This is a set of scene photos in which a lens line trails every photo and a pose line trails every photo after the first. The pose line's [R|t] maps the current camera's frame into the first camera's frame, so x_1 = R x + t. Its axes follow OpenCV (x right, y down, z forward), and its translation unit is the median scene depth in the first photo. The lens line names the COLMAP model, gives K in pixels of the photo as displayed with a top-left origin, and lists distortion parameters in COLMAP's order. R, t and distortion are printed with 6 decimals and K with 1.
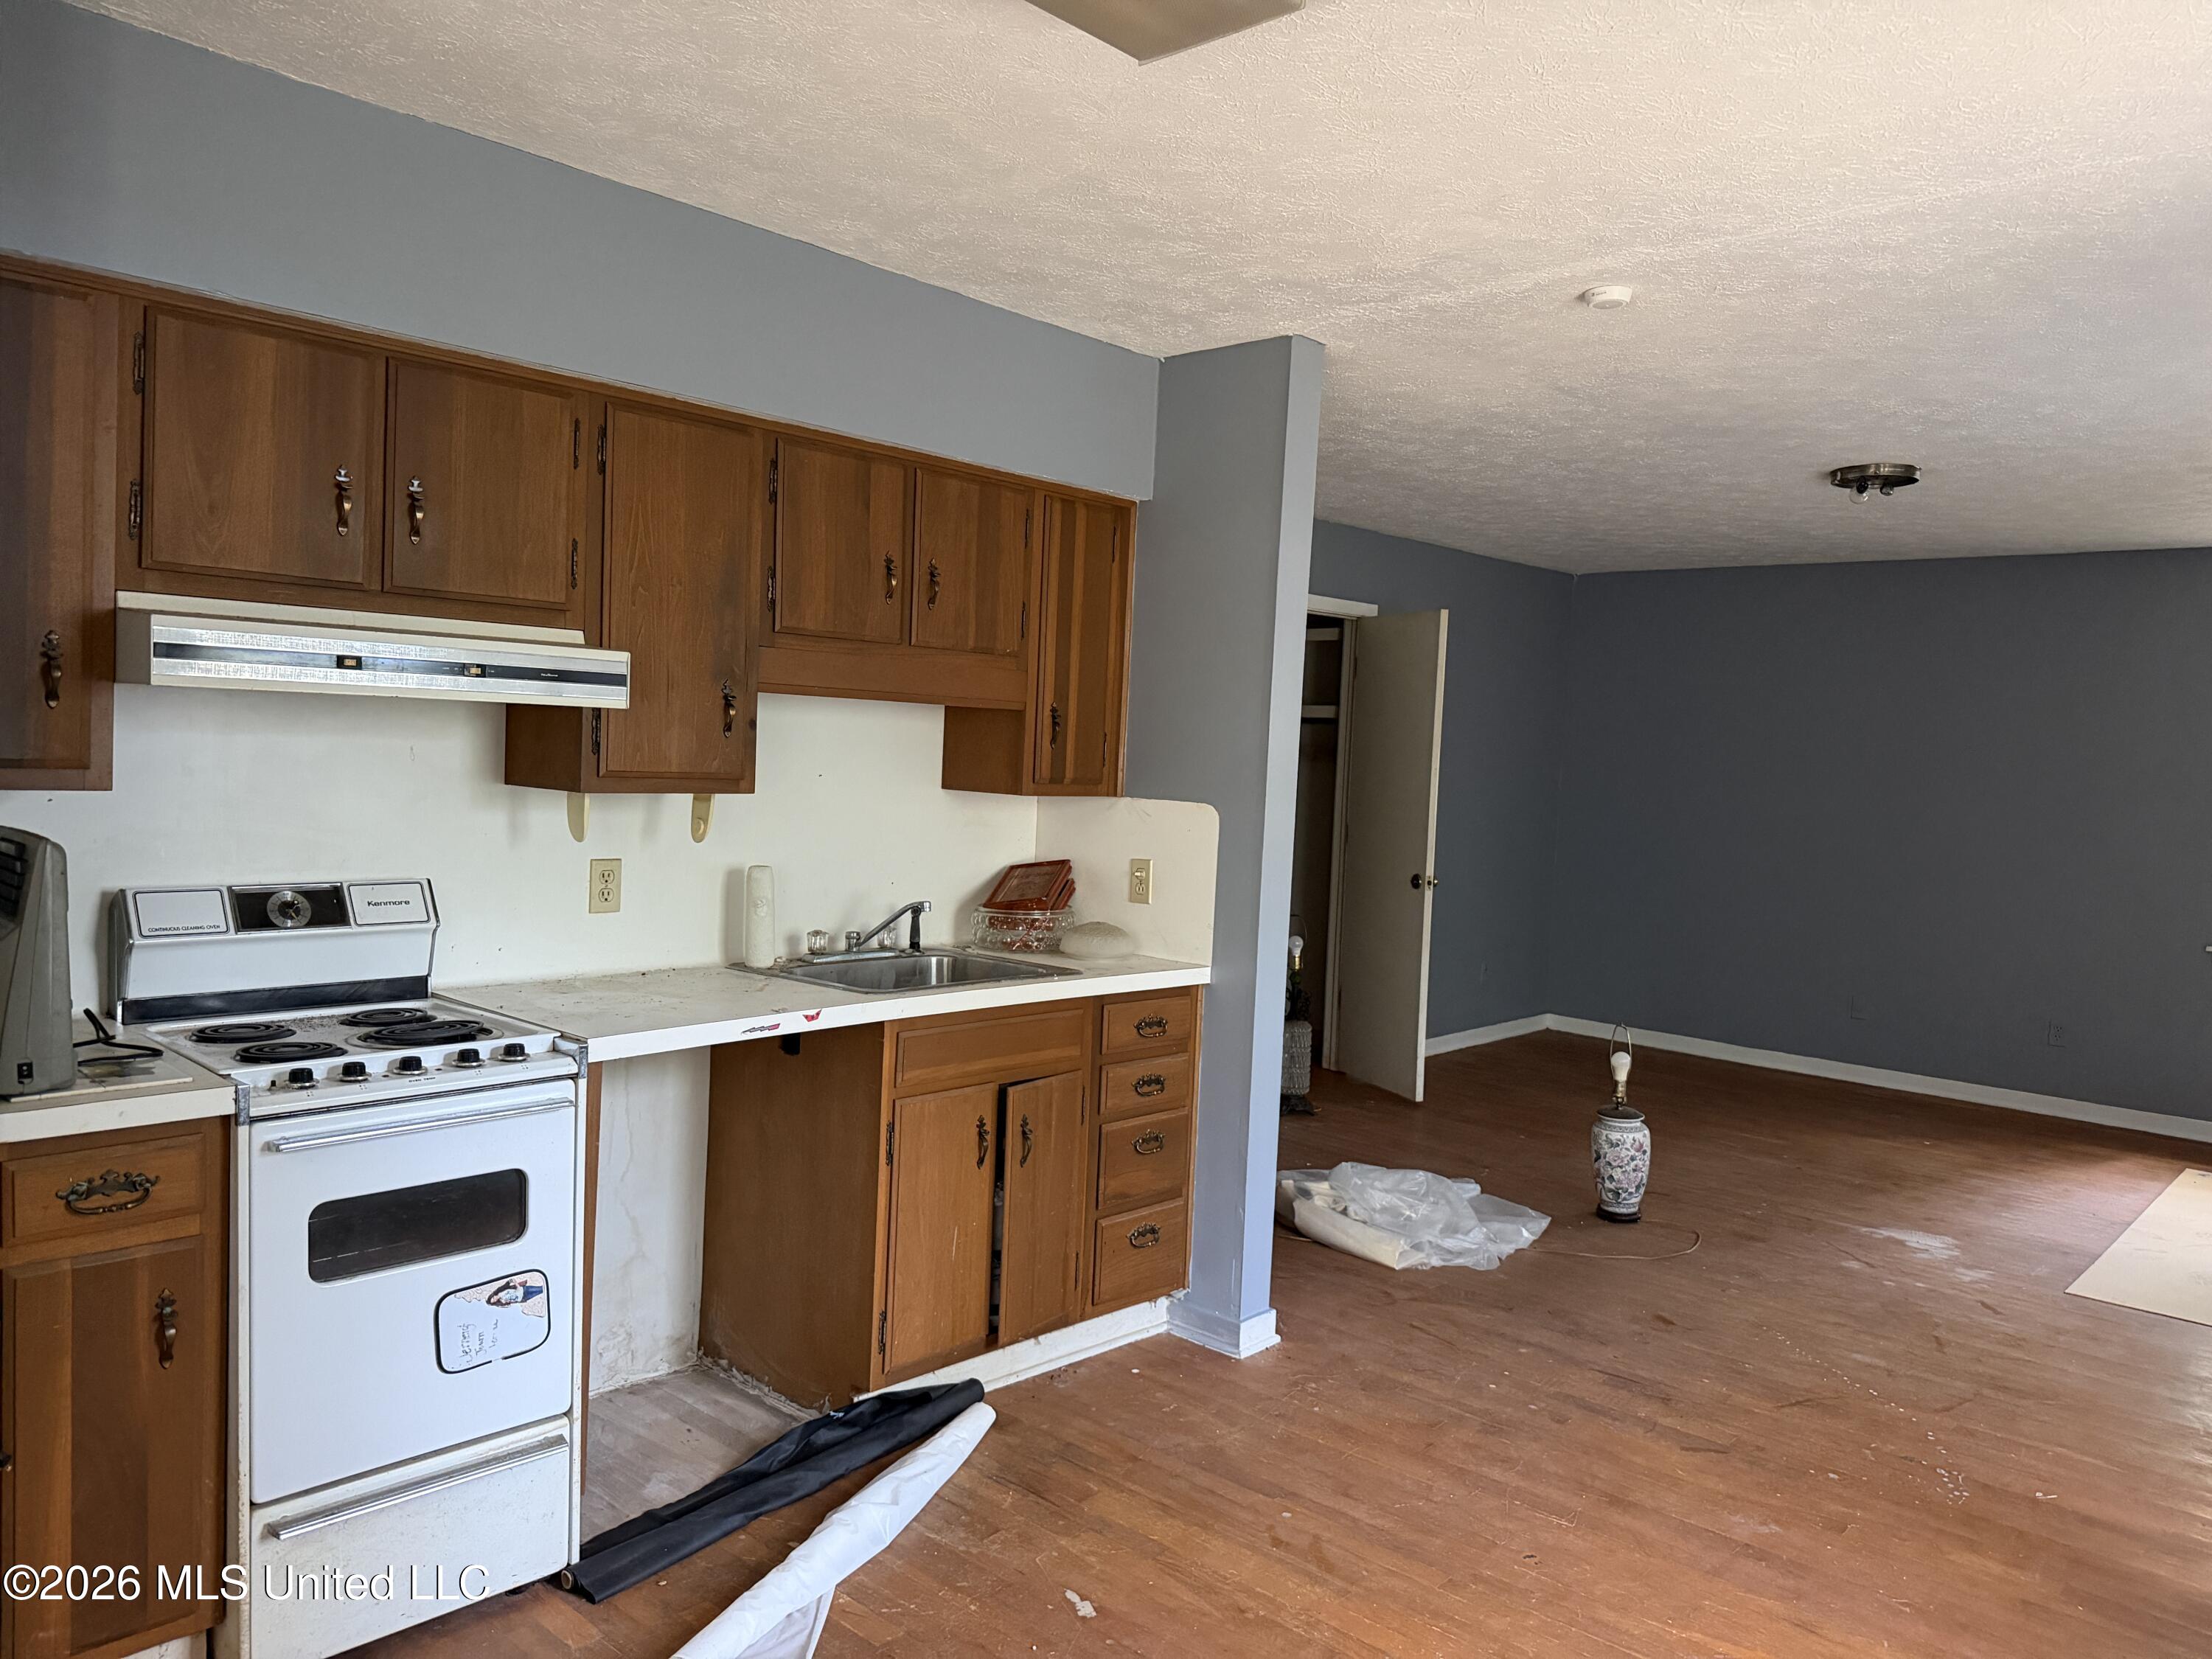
lens RADIAL K [[1563.7, 0, 1103.1], [0, 1563.7, 832.3], [0, 0, 1]] dist [0.124323, -0.183851]
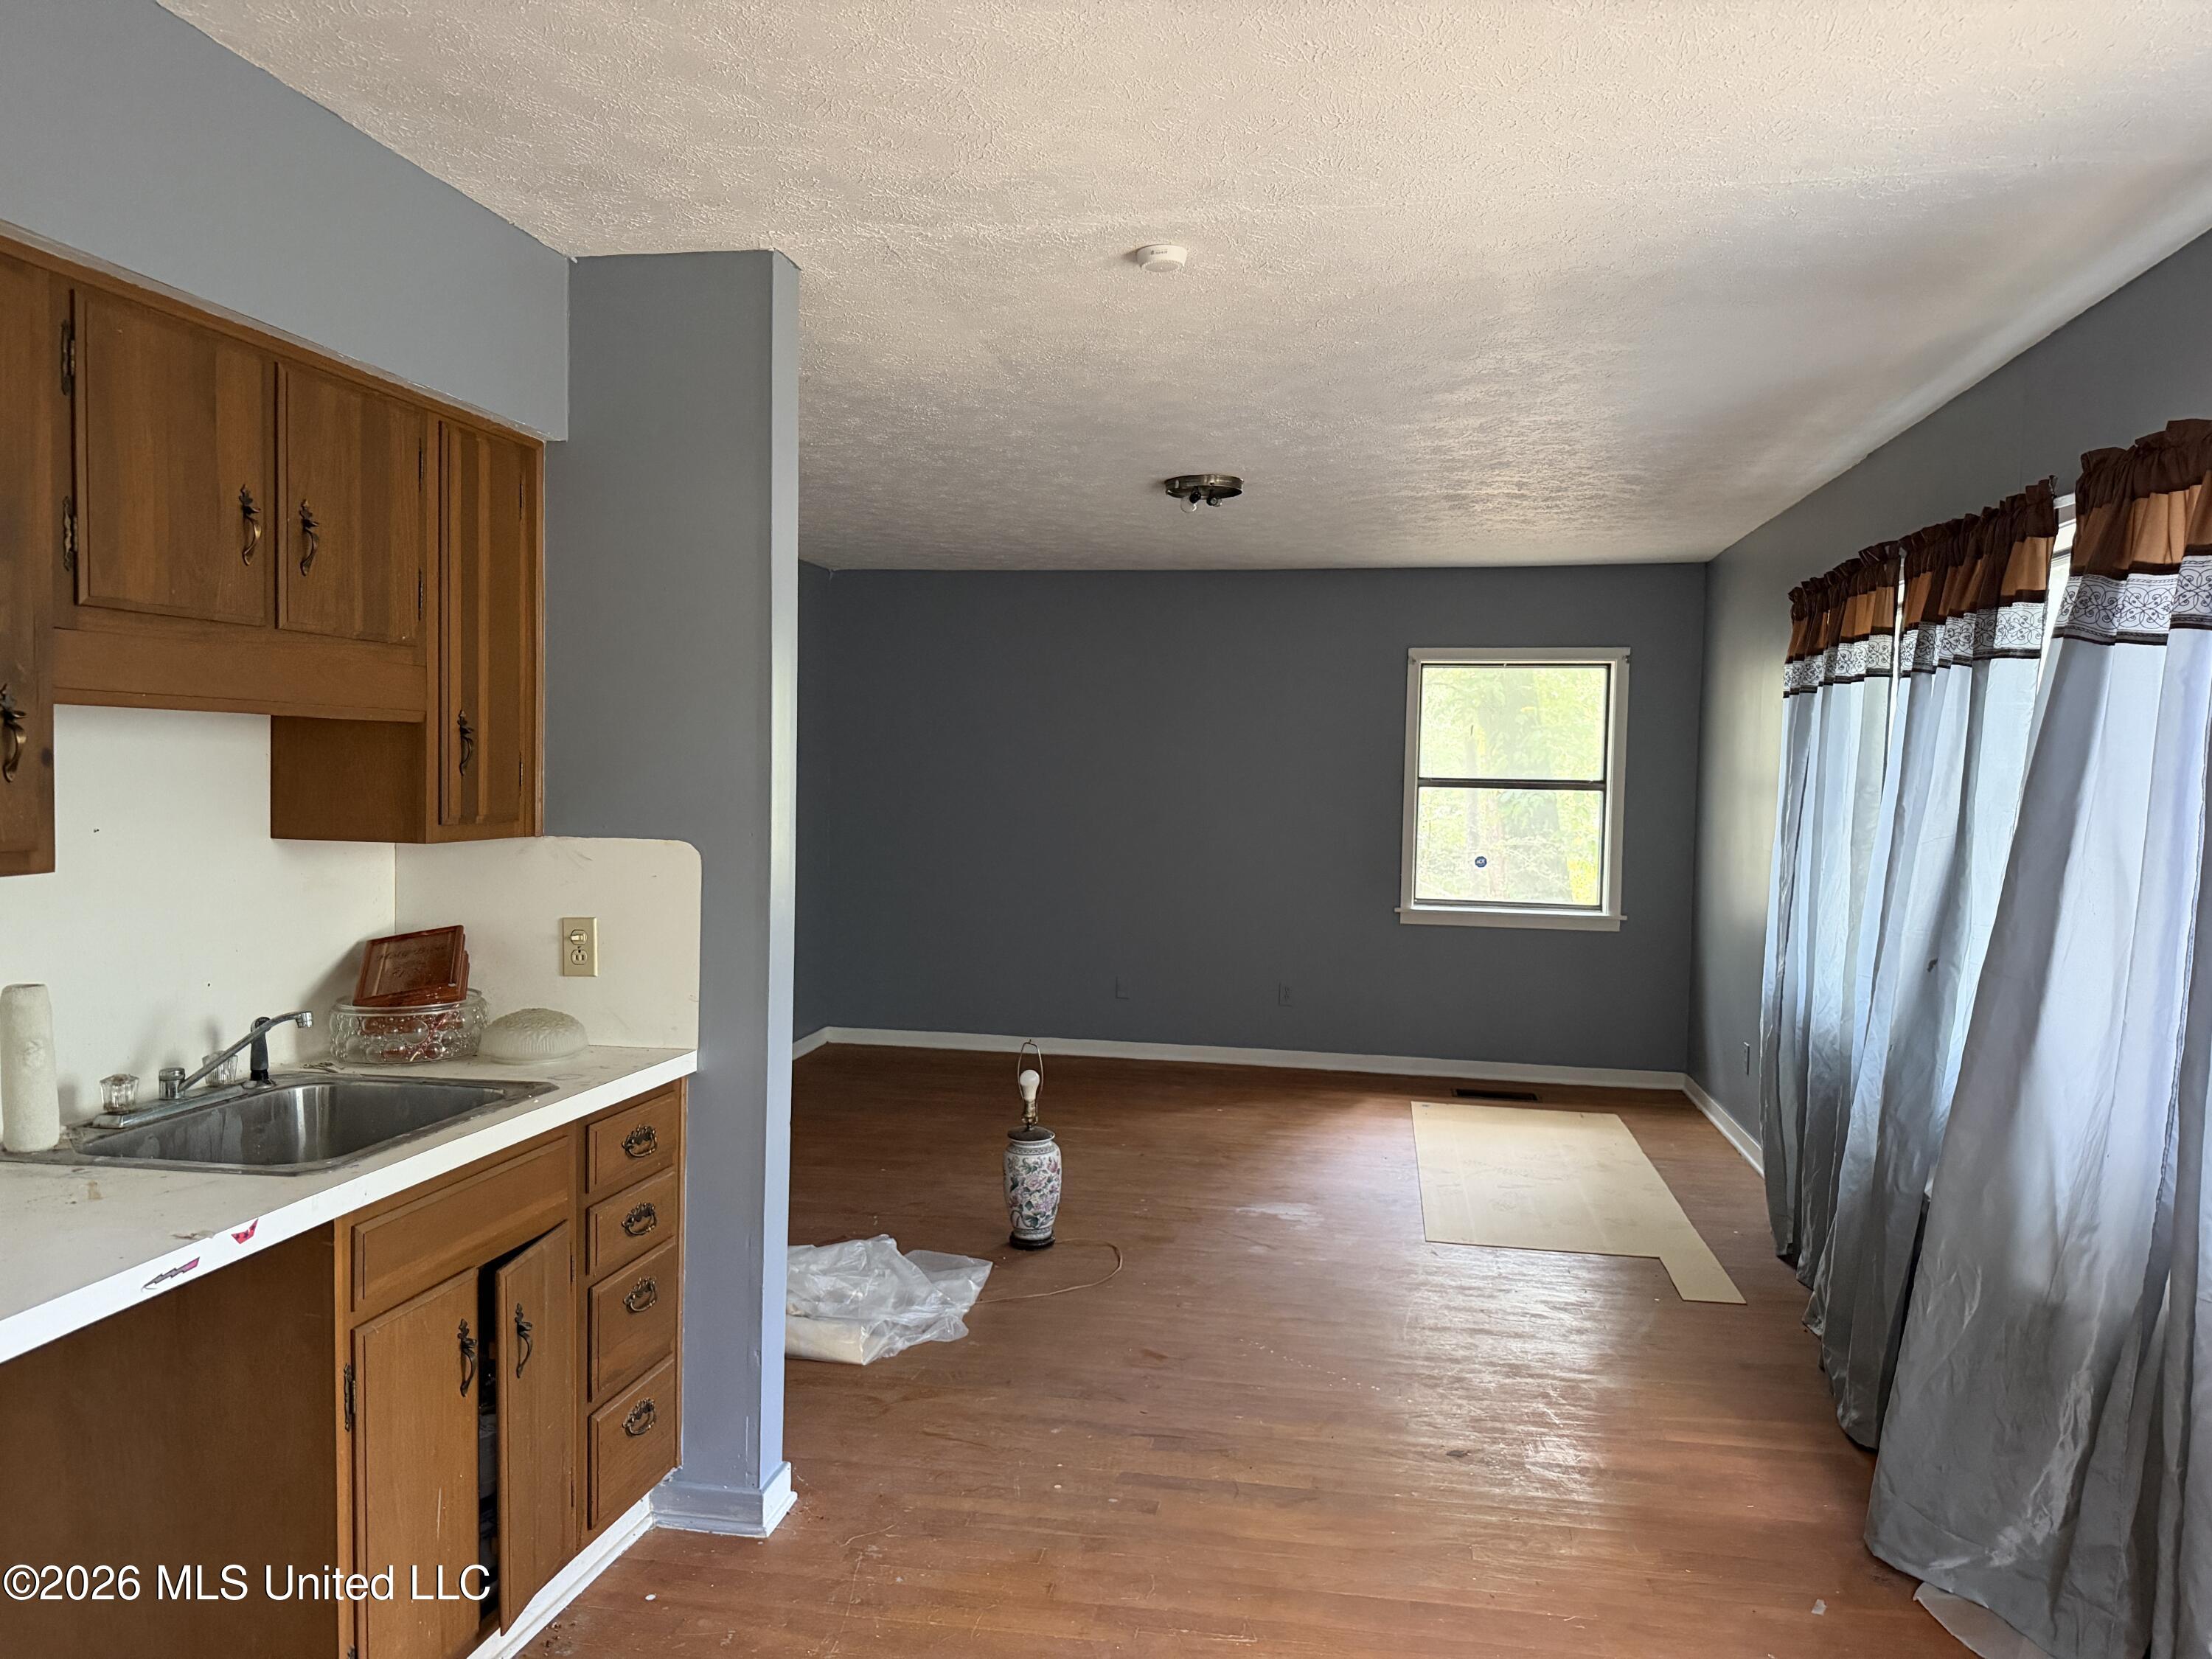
lens RADIAL K [[1562.7, 0, 1106.0], [0, 1562.7, 829.5], [0, 0, 1]] dist [0.080484, -0.112033]
pose [[0.845690, -0.050615, 0.531270, -0.169113], [0.050270, 0.998621, 0.015119, -0.025046], [-0.531302, 0.013921, 0.847068, 0.228458]]
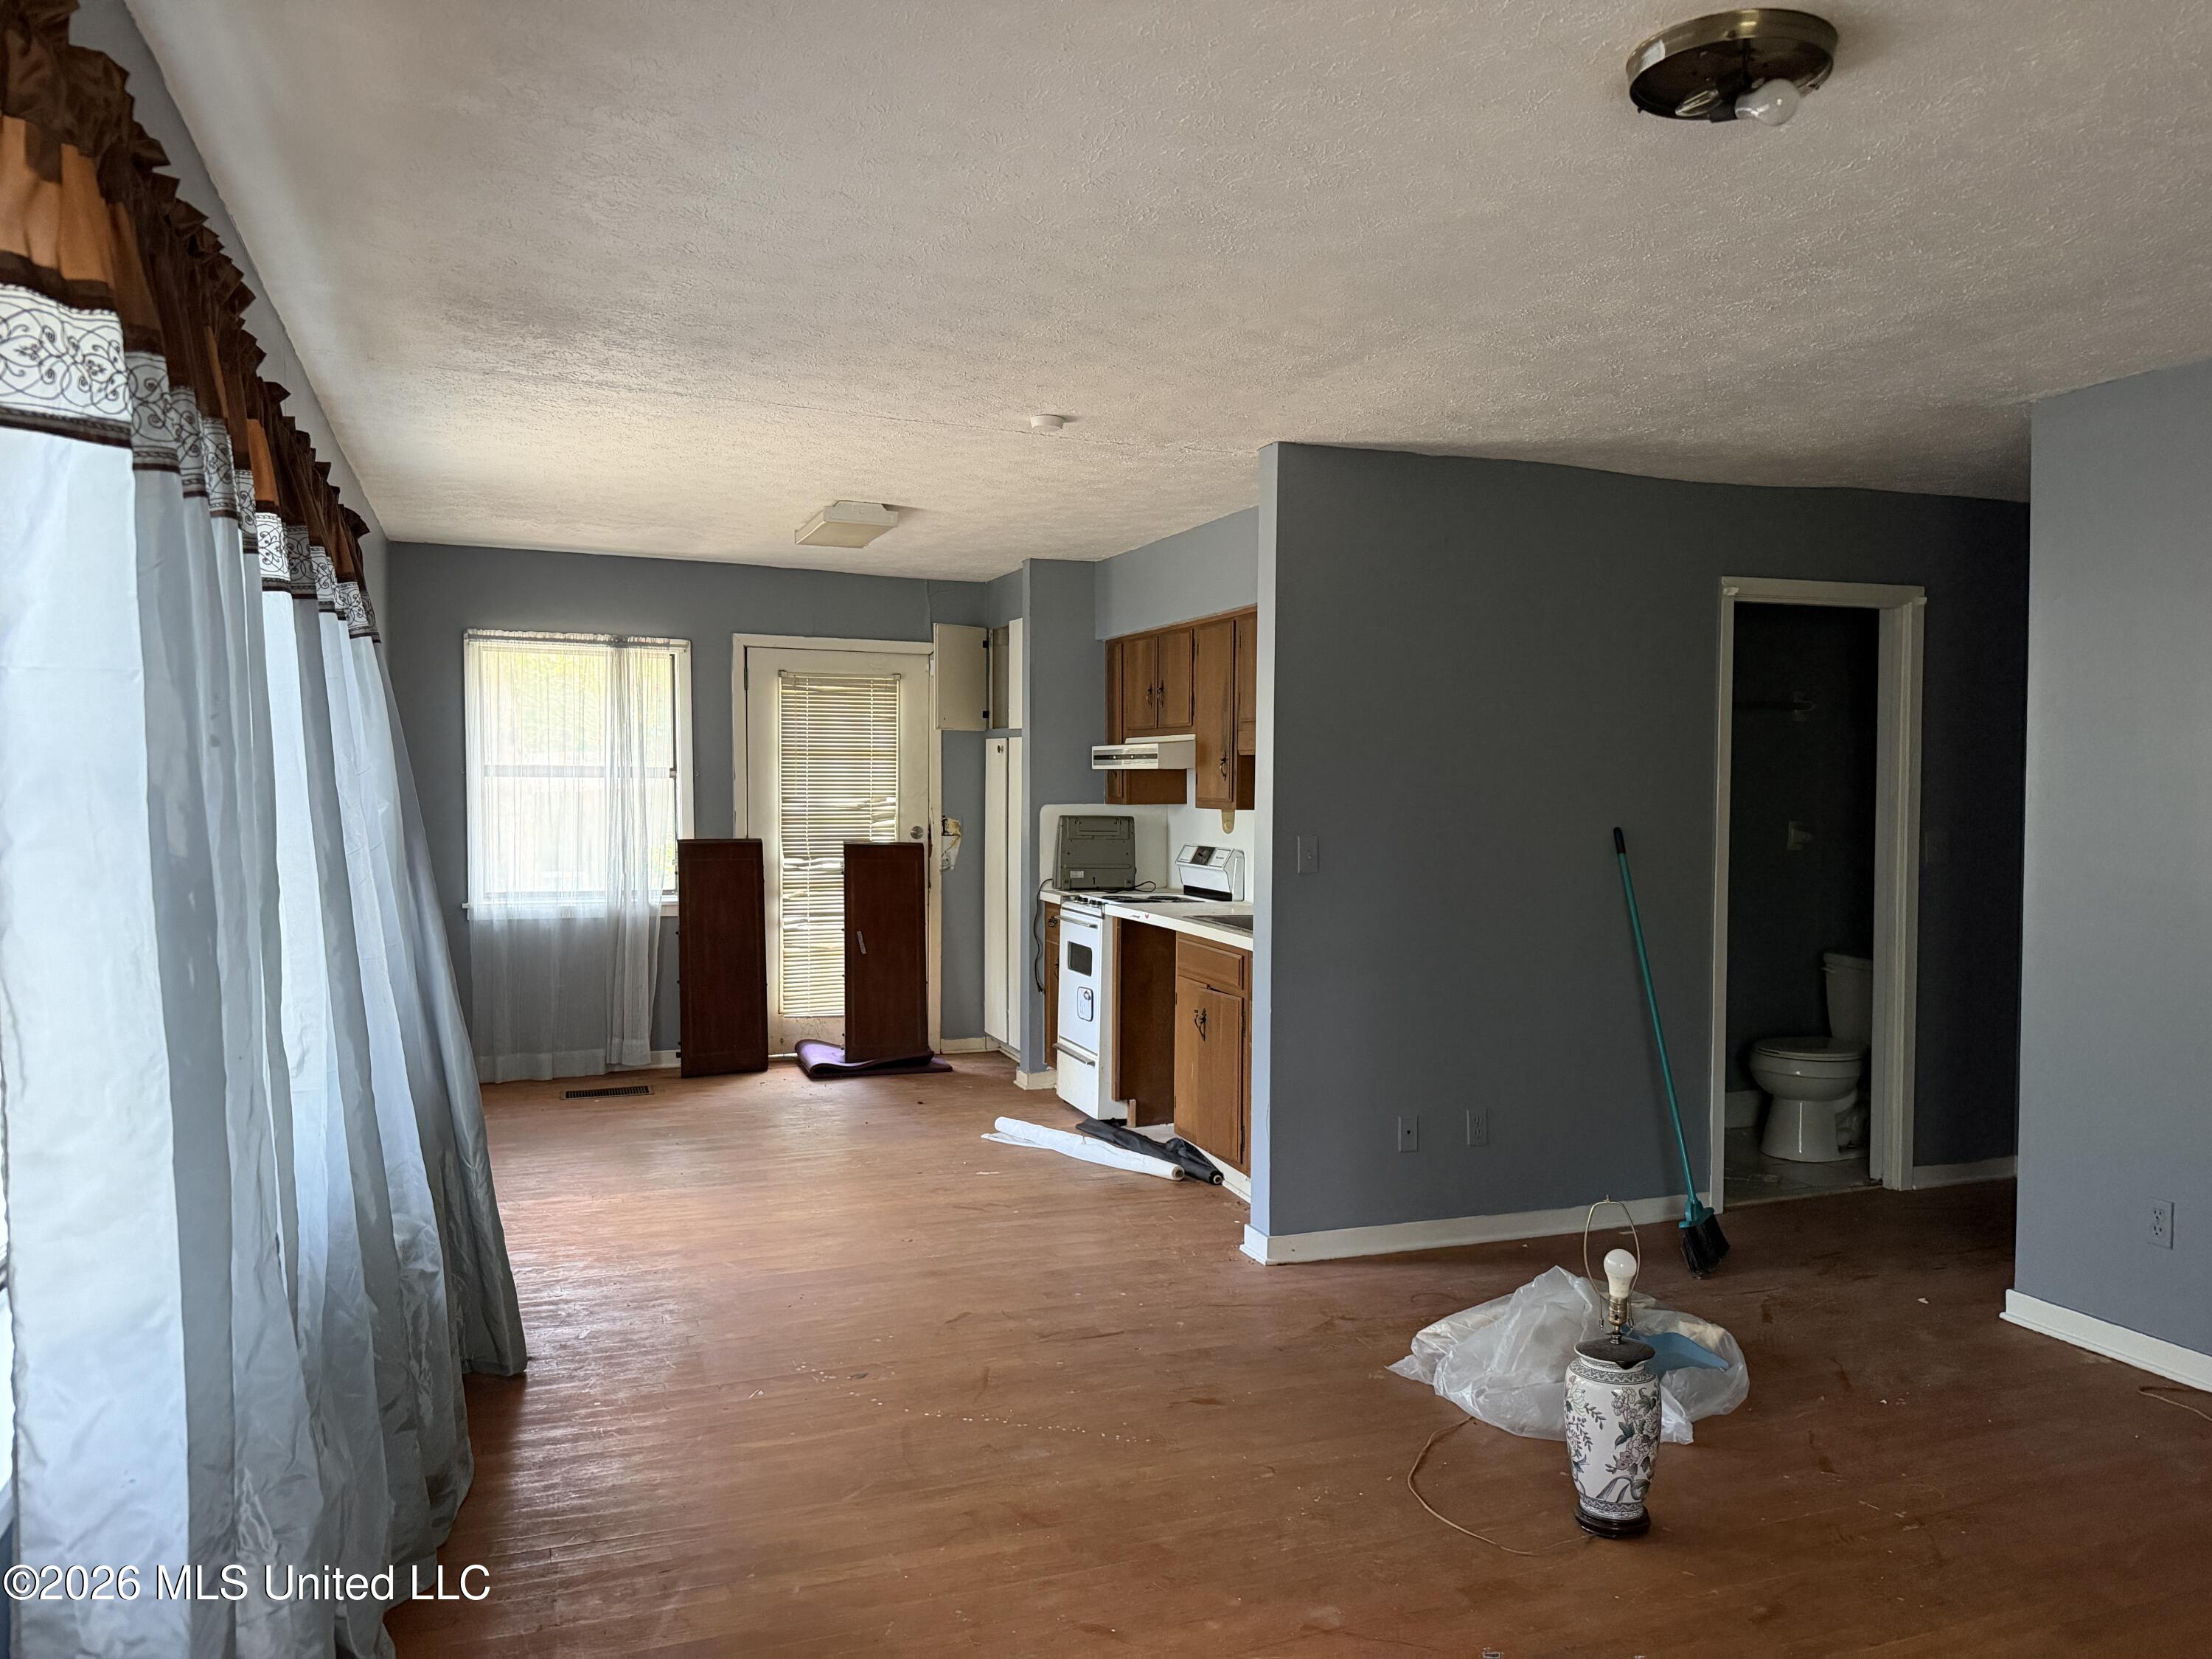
lens RADIAL K [[1563.7, 0, 1103.1], [0, 1563.7, 832.3], [0, 0, 1]] dist [0.124323, -0.183851]
pose [[-0.452598, -0.013393, -0.891614, 1.247550], [-0.075334, 0.996887, 0.023266, -0.024687], [0.888527, 0.077699, -0.452198, 1.417766]]
